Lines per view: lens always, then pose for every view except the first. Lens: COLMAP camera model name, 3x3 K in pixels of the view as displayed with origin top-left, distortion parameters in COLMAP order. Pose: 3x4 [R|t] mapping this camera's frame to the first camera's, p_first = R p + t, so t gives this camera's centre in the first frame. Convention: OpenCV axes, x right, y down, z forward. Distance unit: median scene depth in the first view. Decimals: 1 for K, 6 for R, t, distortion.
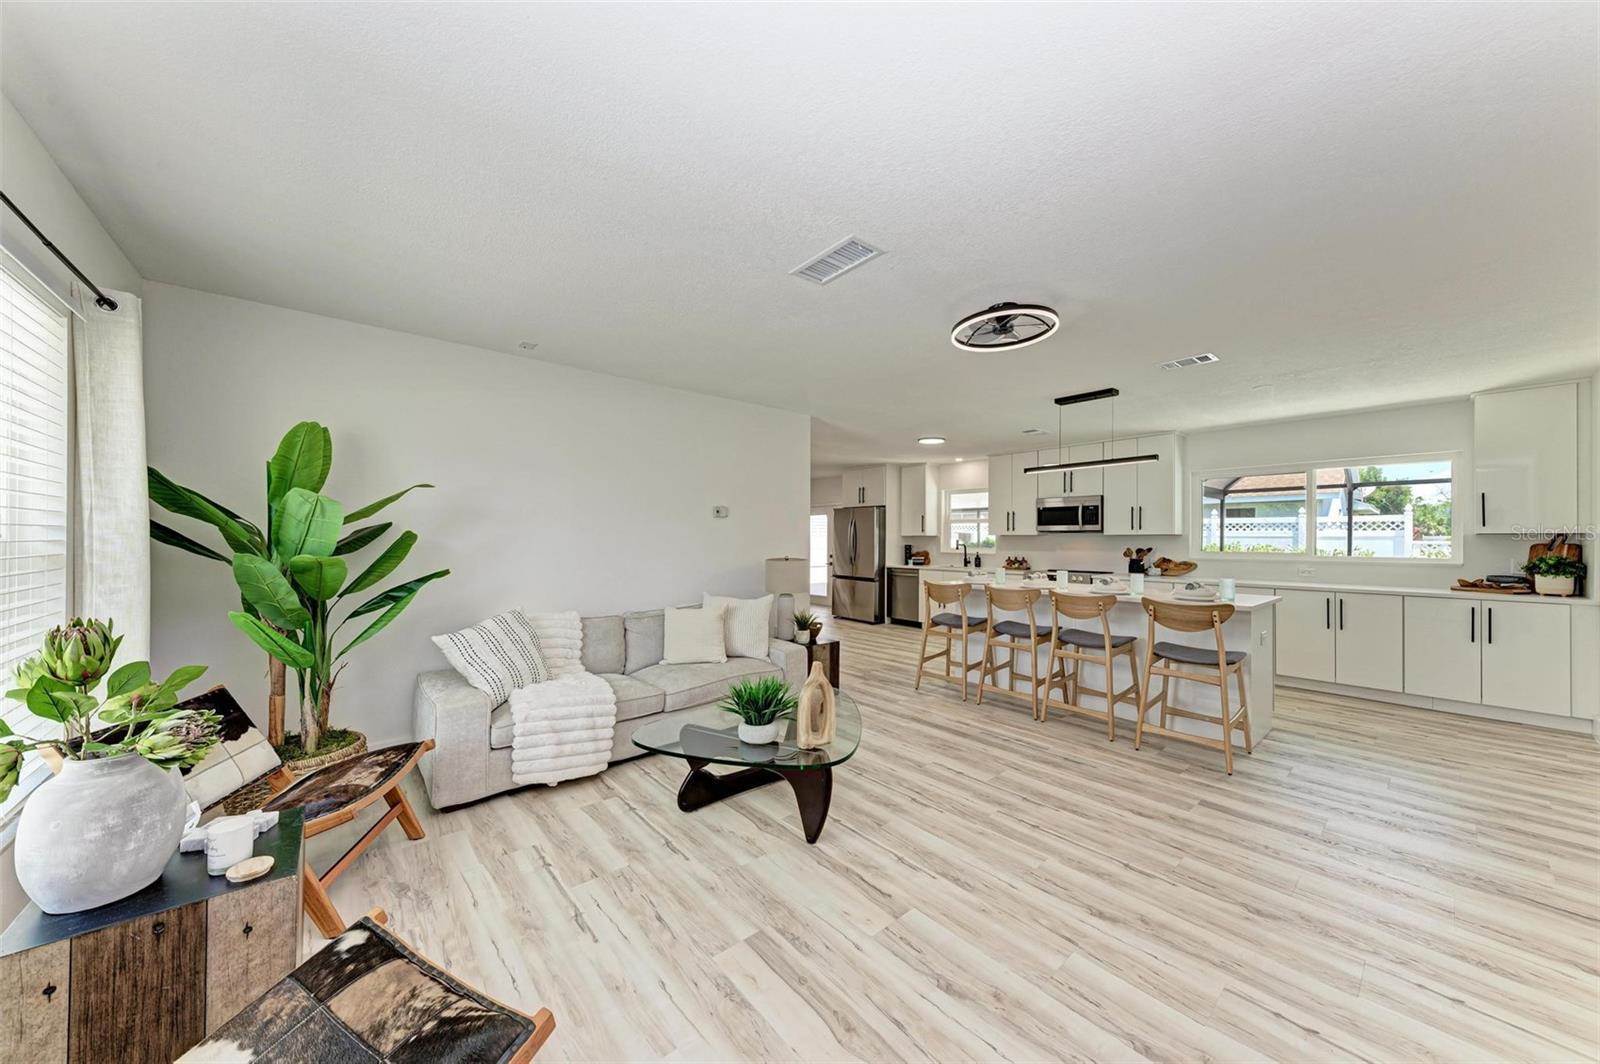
lens RADIAL K [[548.4, 0, 798.2], [0, 548.4, 534.7], [0, 0, 1]] dist [0.010513, 0.000058]
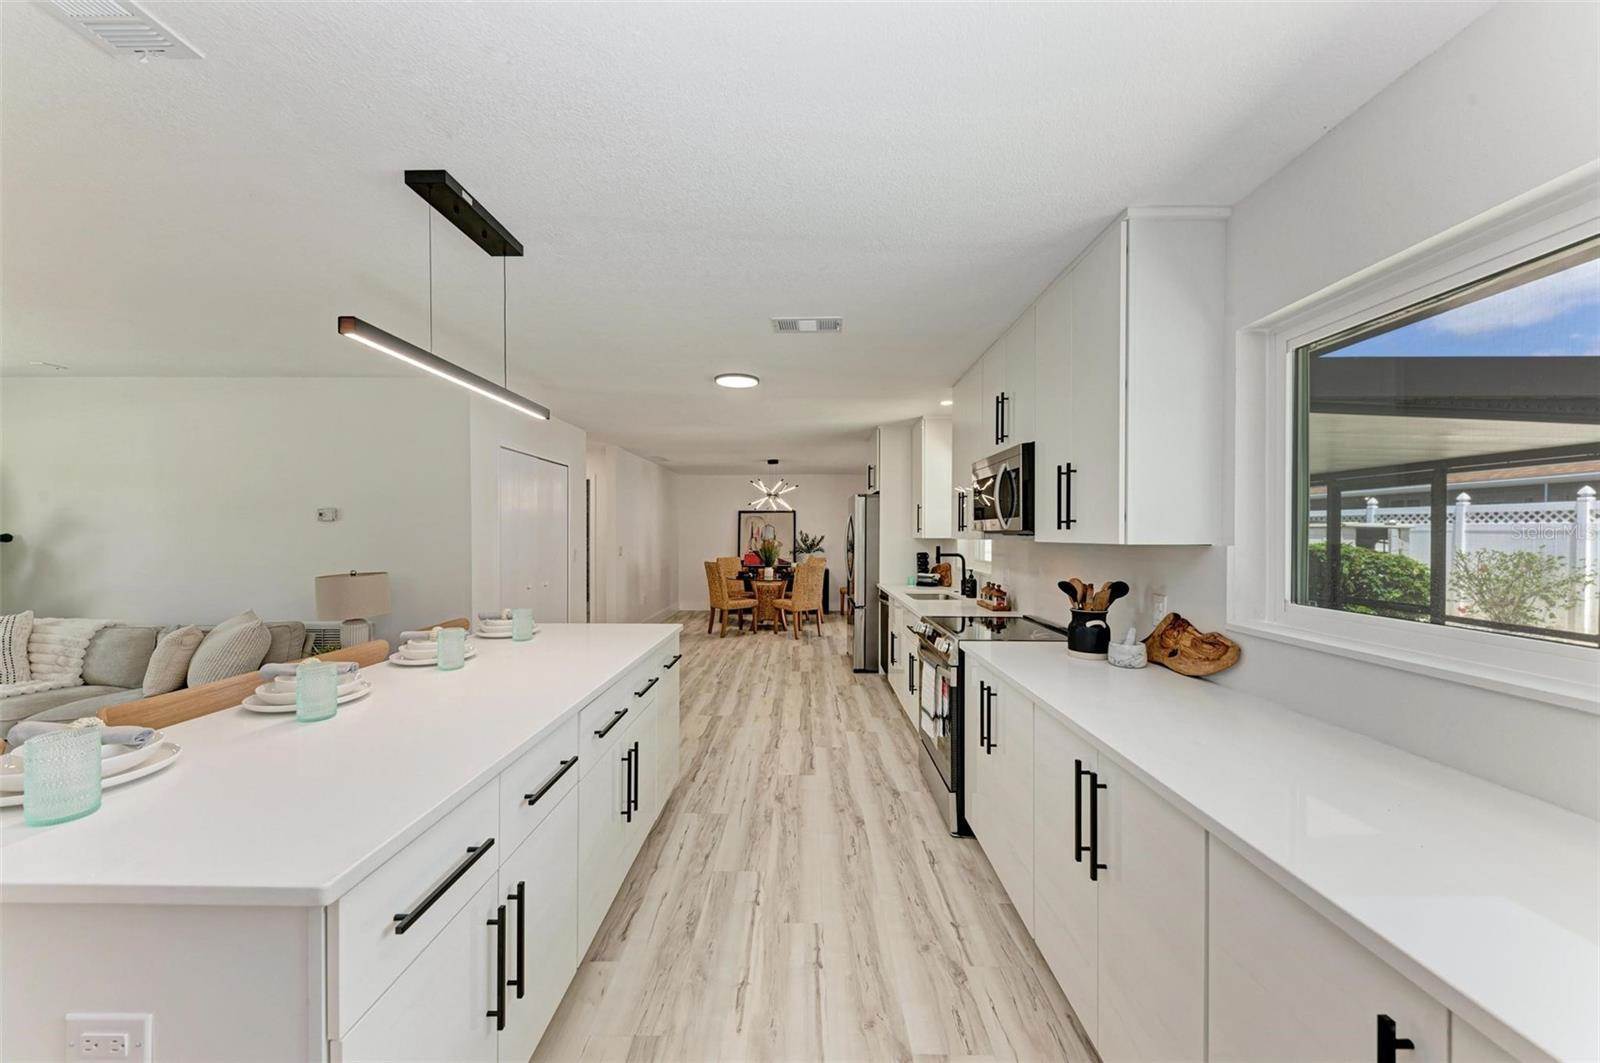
lens RADIAL K [[566.3, 0, 799.9], [0, 566.3, 536.4], [0, 0, 1]] dist [0.012552, -0.003756]
pose [[0.756090, 0.001817, -0.654465, 0.564756], [0.006050, 0.999934, 0.009767, -0.007241], [0.654439, -0.011344, 0.756030, 0.471071]]
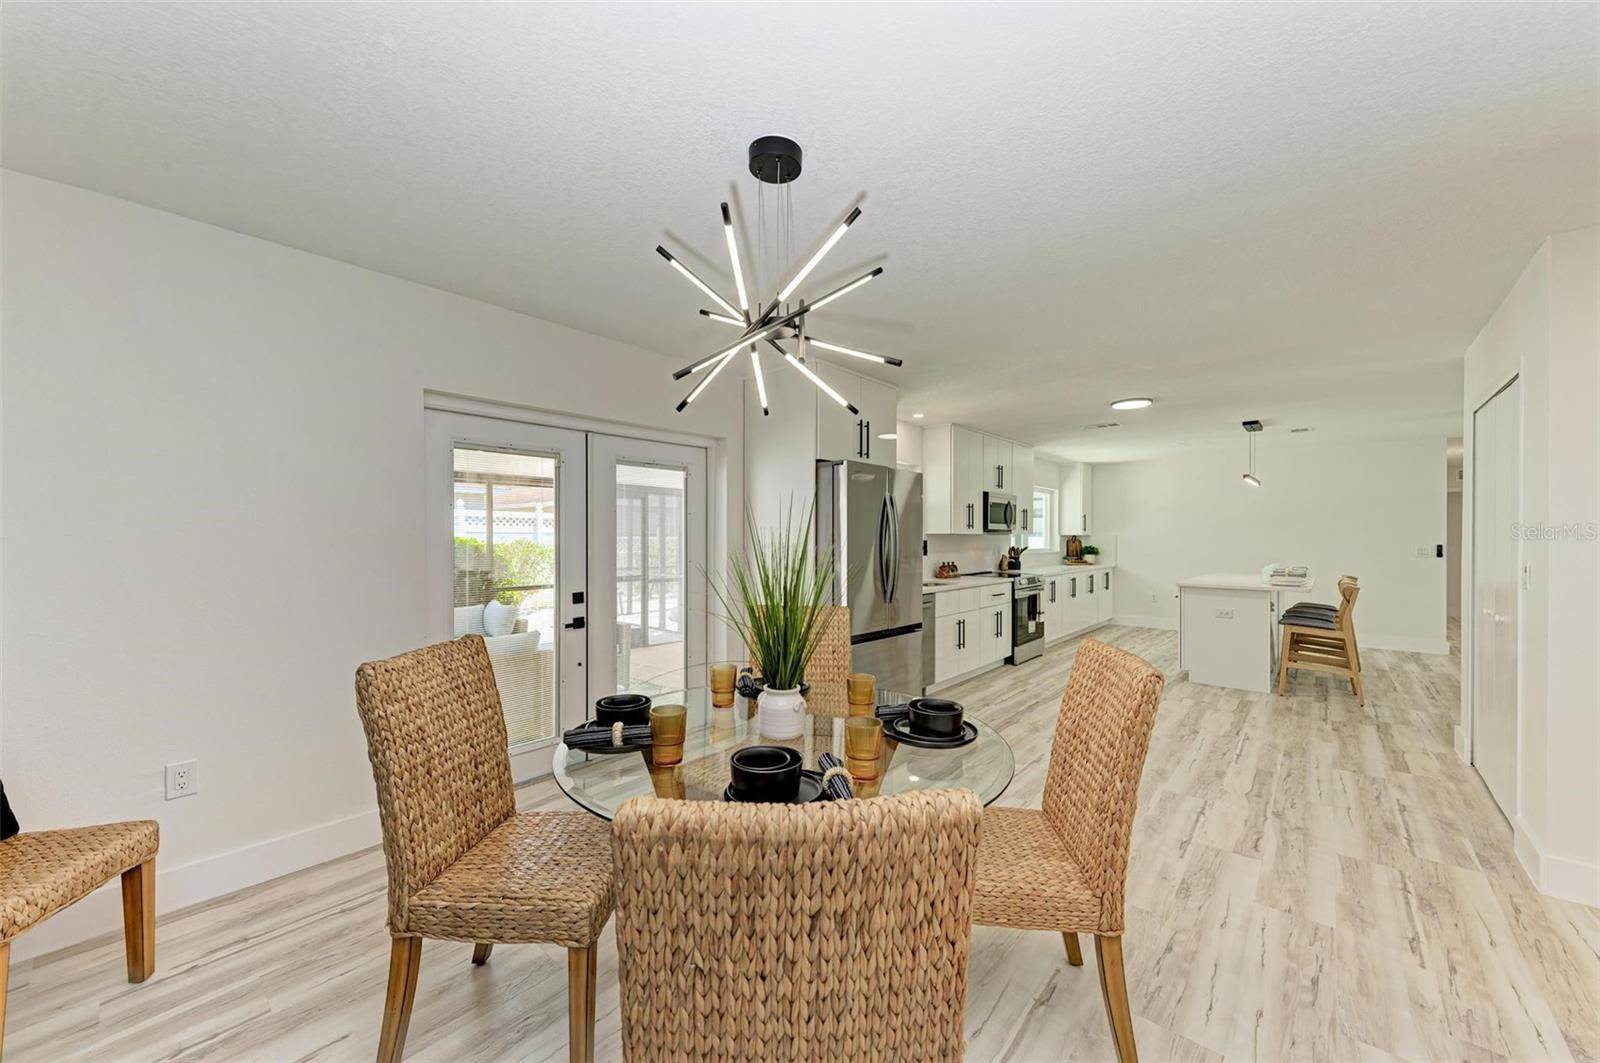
lens RADIAL K [[612.2, 0, 788.0], [0, 612.2, 541.1], [0, 0, 1]] dist [0.014008, -0.000715]
pose [[-0.147135, -0.014833, 0.989005, -0.401582], [-0.013854, 0.999820, 0.012934, 0.003190], [-0.989019, -0.011799, -0.147314, 1.273835]]
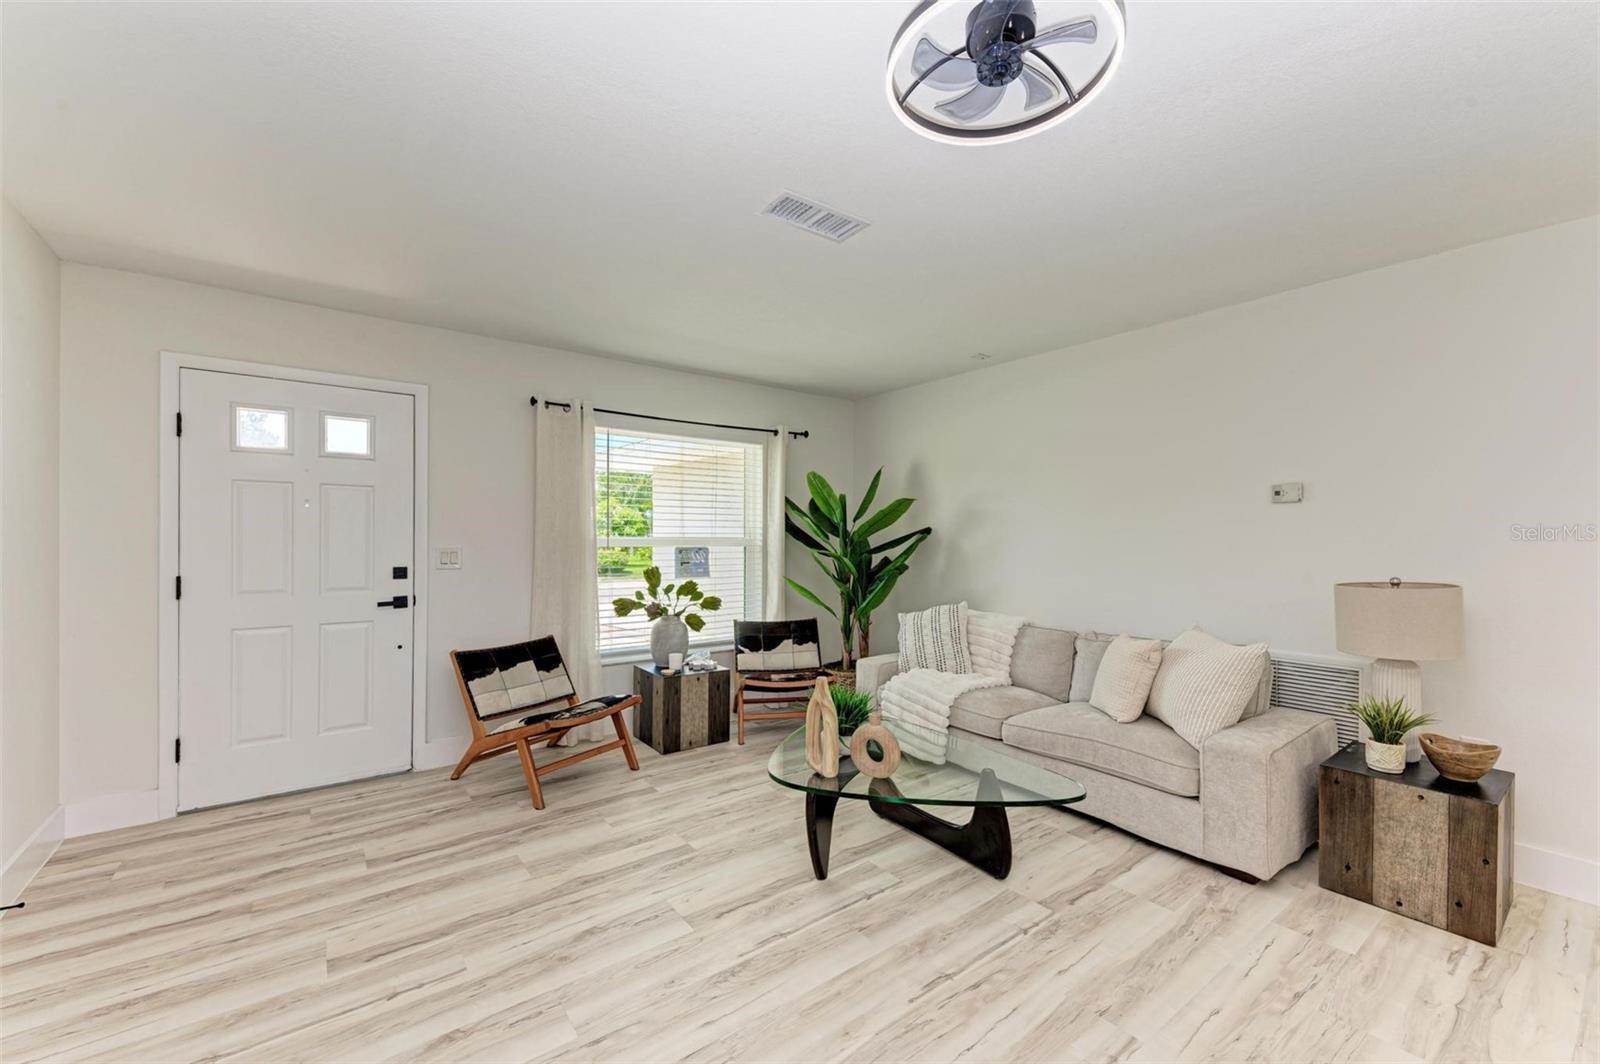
lens RADIAL K [[638.5, 0, 797.6], [0, 638.5, 536.6], [0, 0, 1]] dist [0.001543, -0.000047]
pose [[-0.058356, -0.008960, -0.998256, 0.318561], [0.000076, 0.999960, -0.008979, 0.005528], [0.998296, -0.000599, -0.058353, 0.307592]]
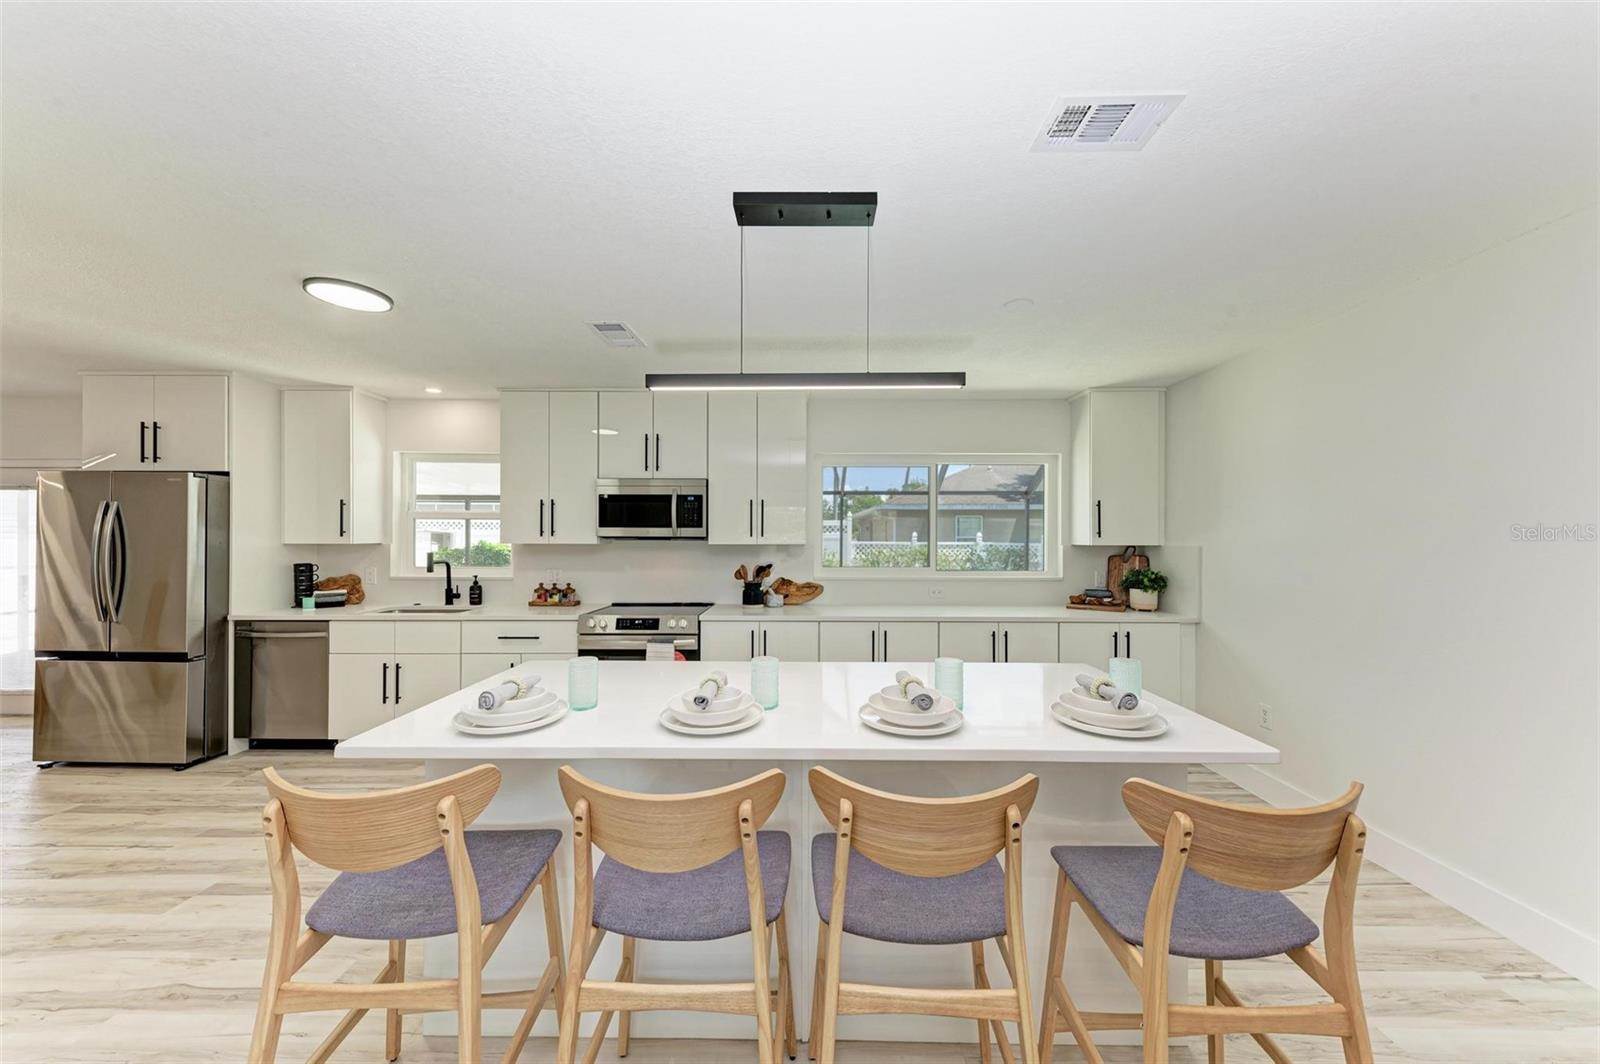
lens RADIAL K [[566.3, 0, 805.9], [0, 566.3, 542.4], [0, 0, 1]] dist [0.012552, -0.003756]
pose [[0.647466, -0.006749, 0.762064, 0.120908], [-0.007068, 0.999865, 0.014861, -0.009656], [-0.762061, -0.015008, 0.647331, 0.417364]]
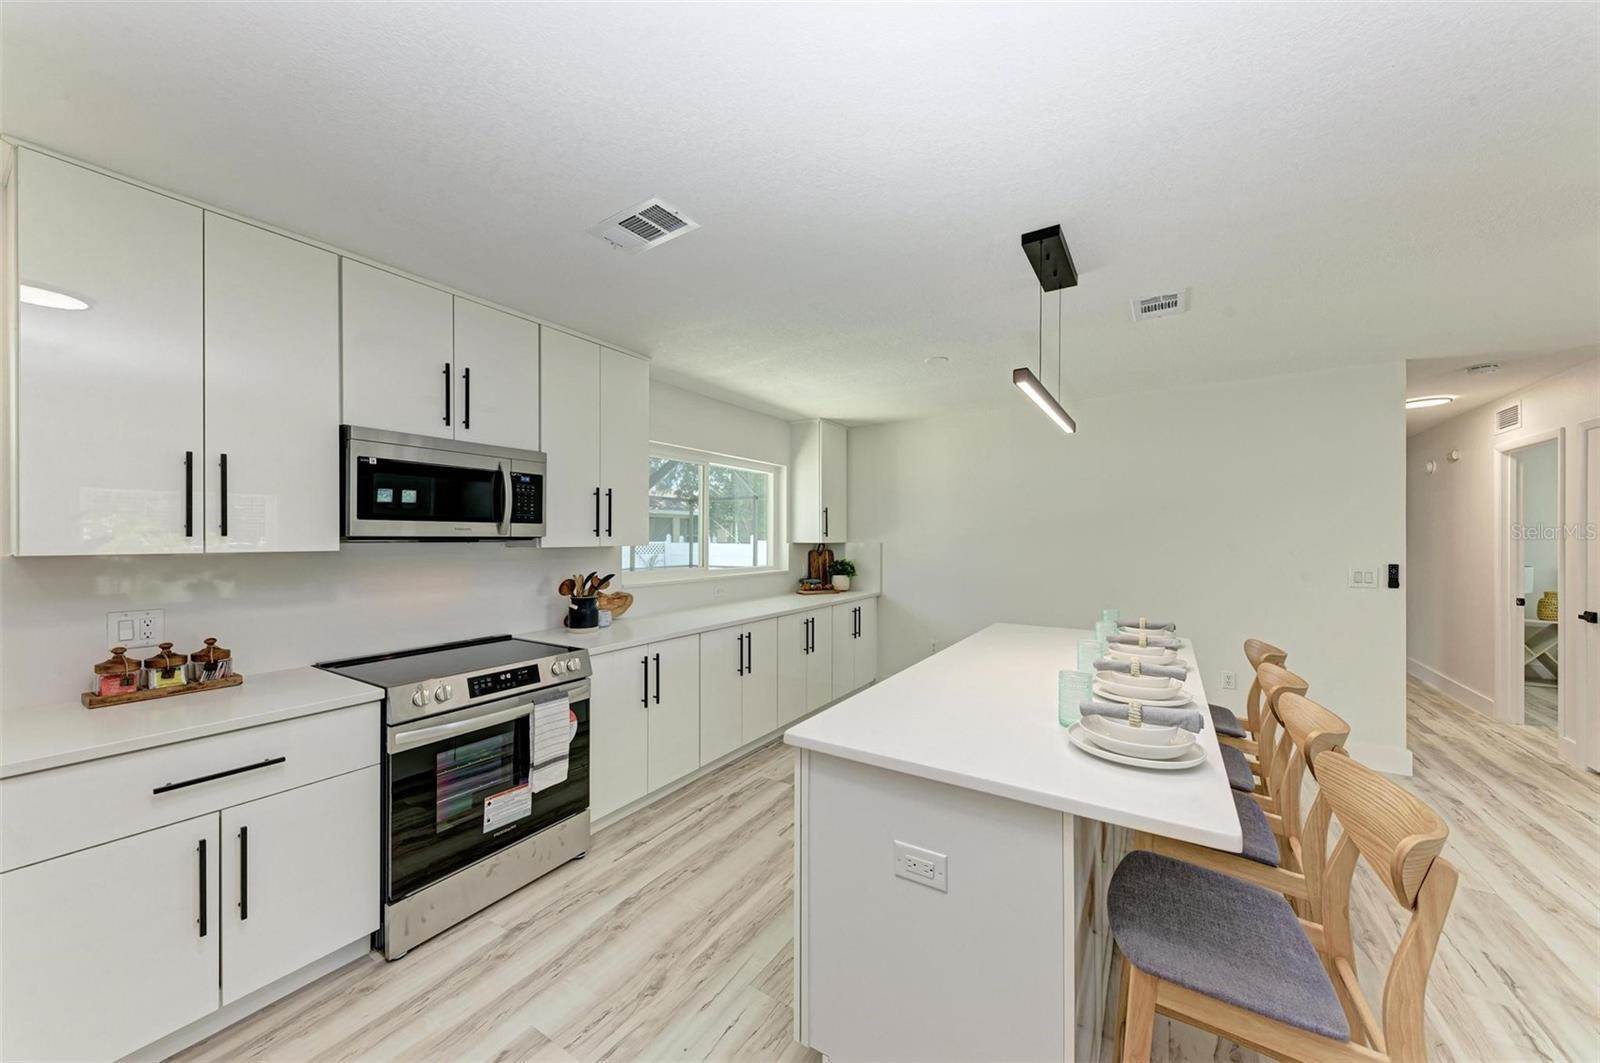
lens RADIAL K [[566.3, 0, 800.9], [0, 566.3, 540.8], [0, 0, 1]] dist [0.012552, -0.003756]
pose [[-0.302386, -0.010597, 0.953126, 0.070636], [-0.010554, 0.999914, 0.007769, -0.008514], [-0.953127, -0.007710, -0.302472, 0.764080]]
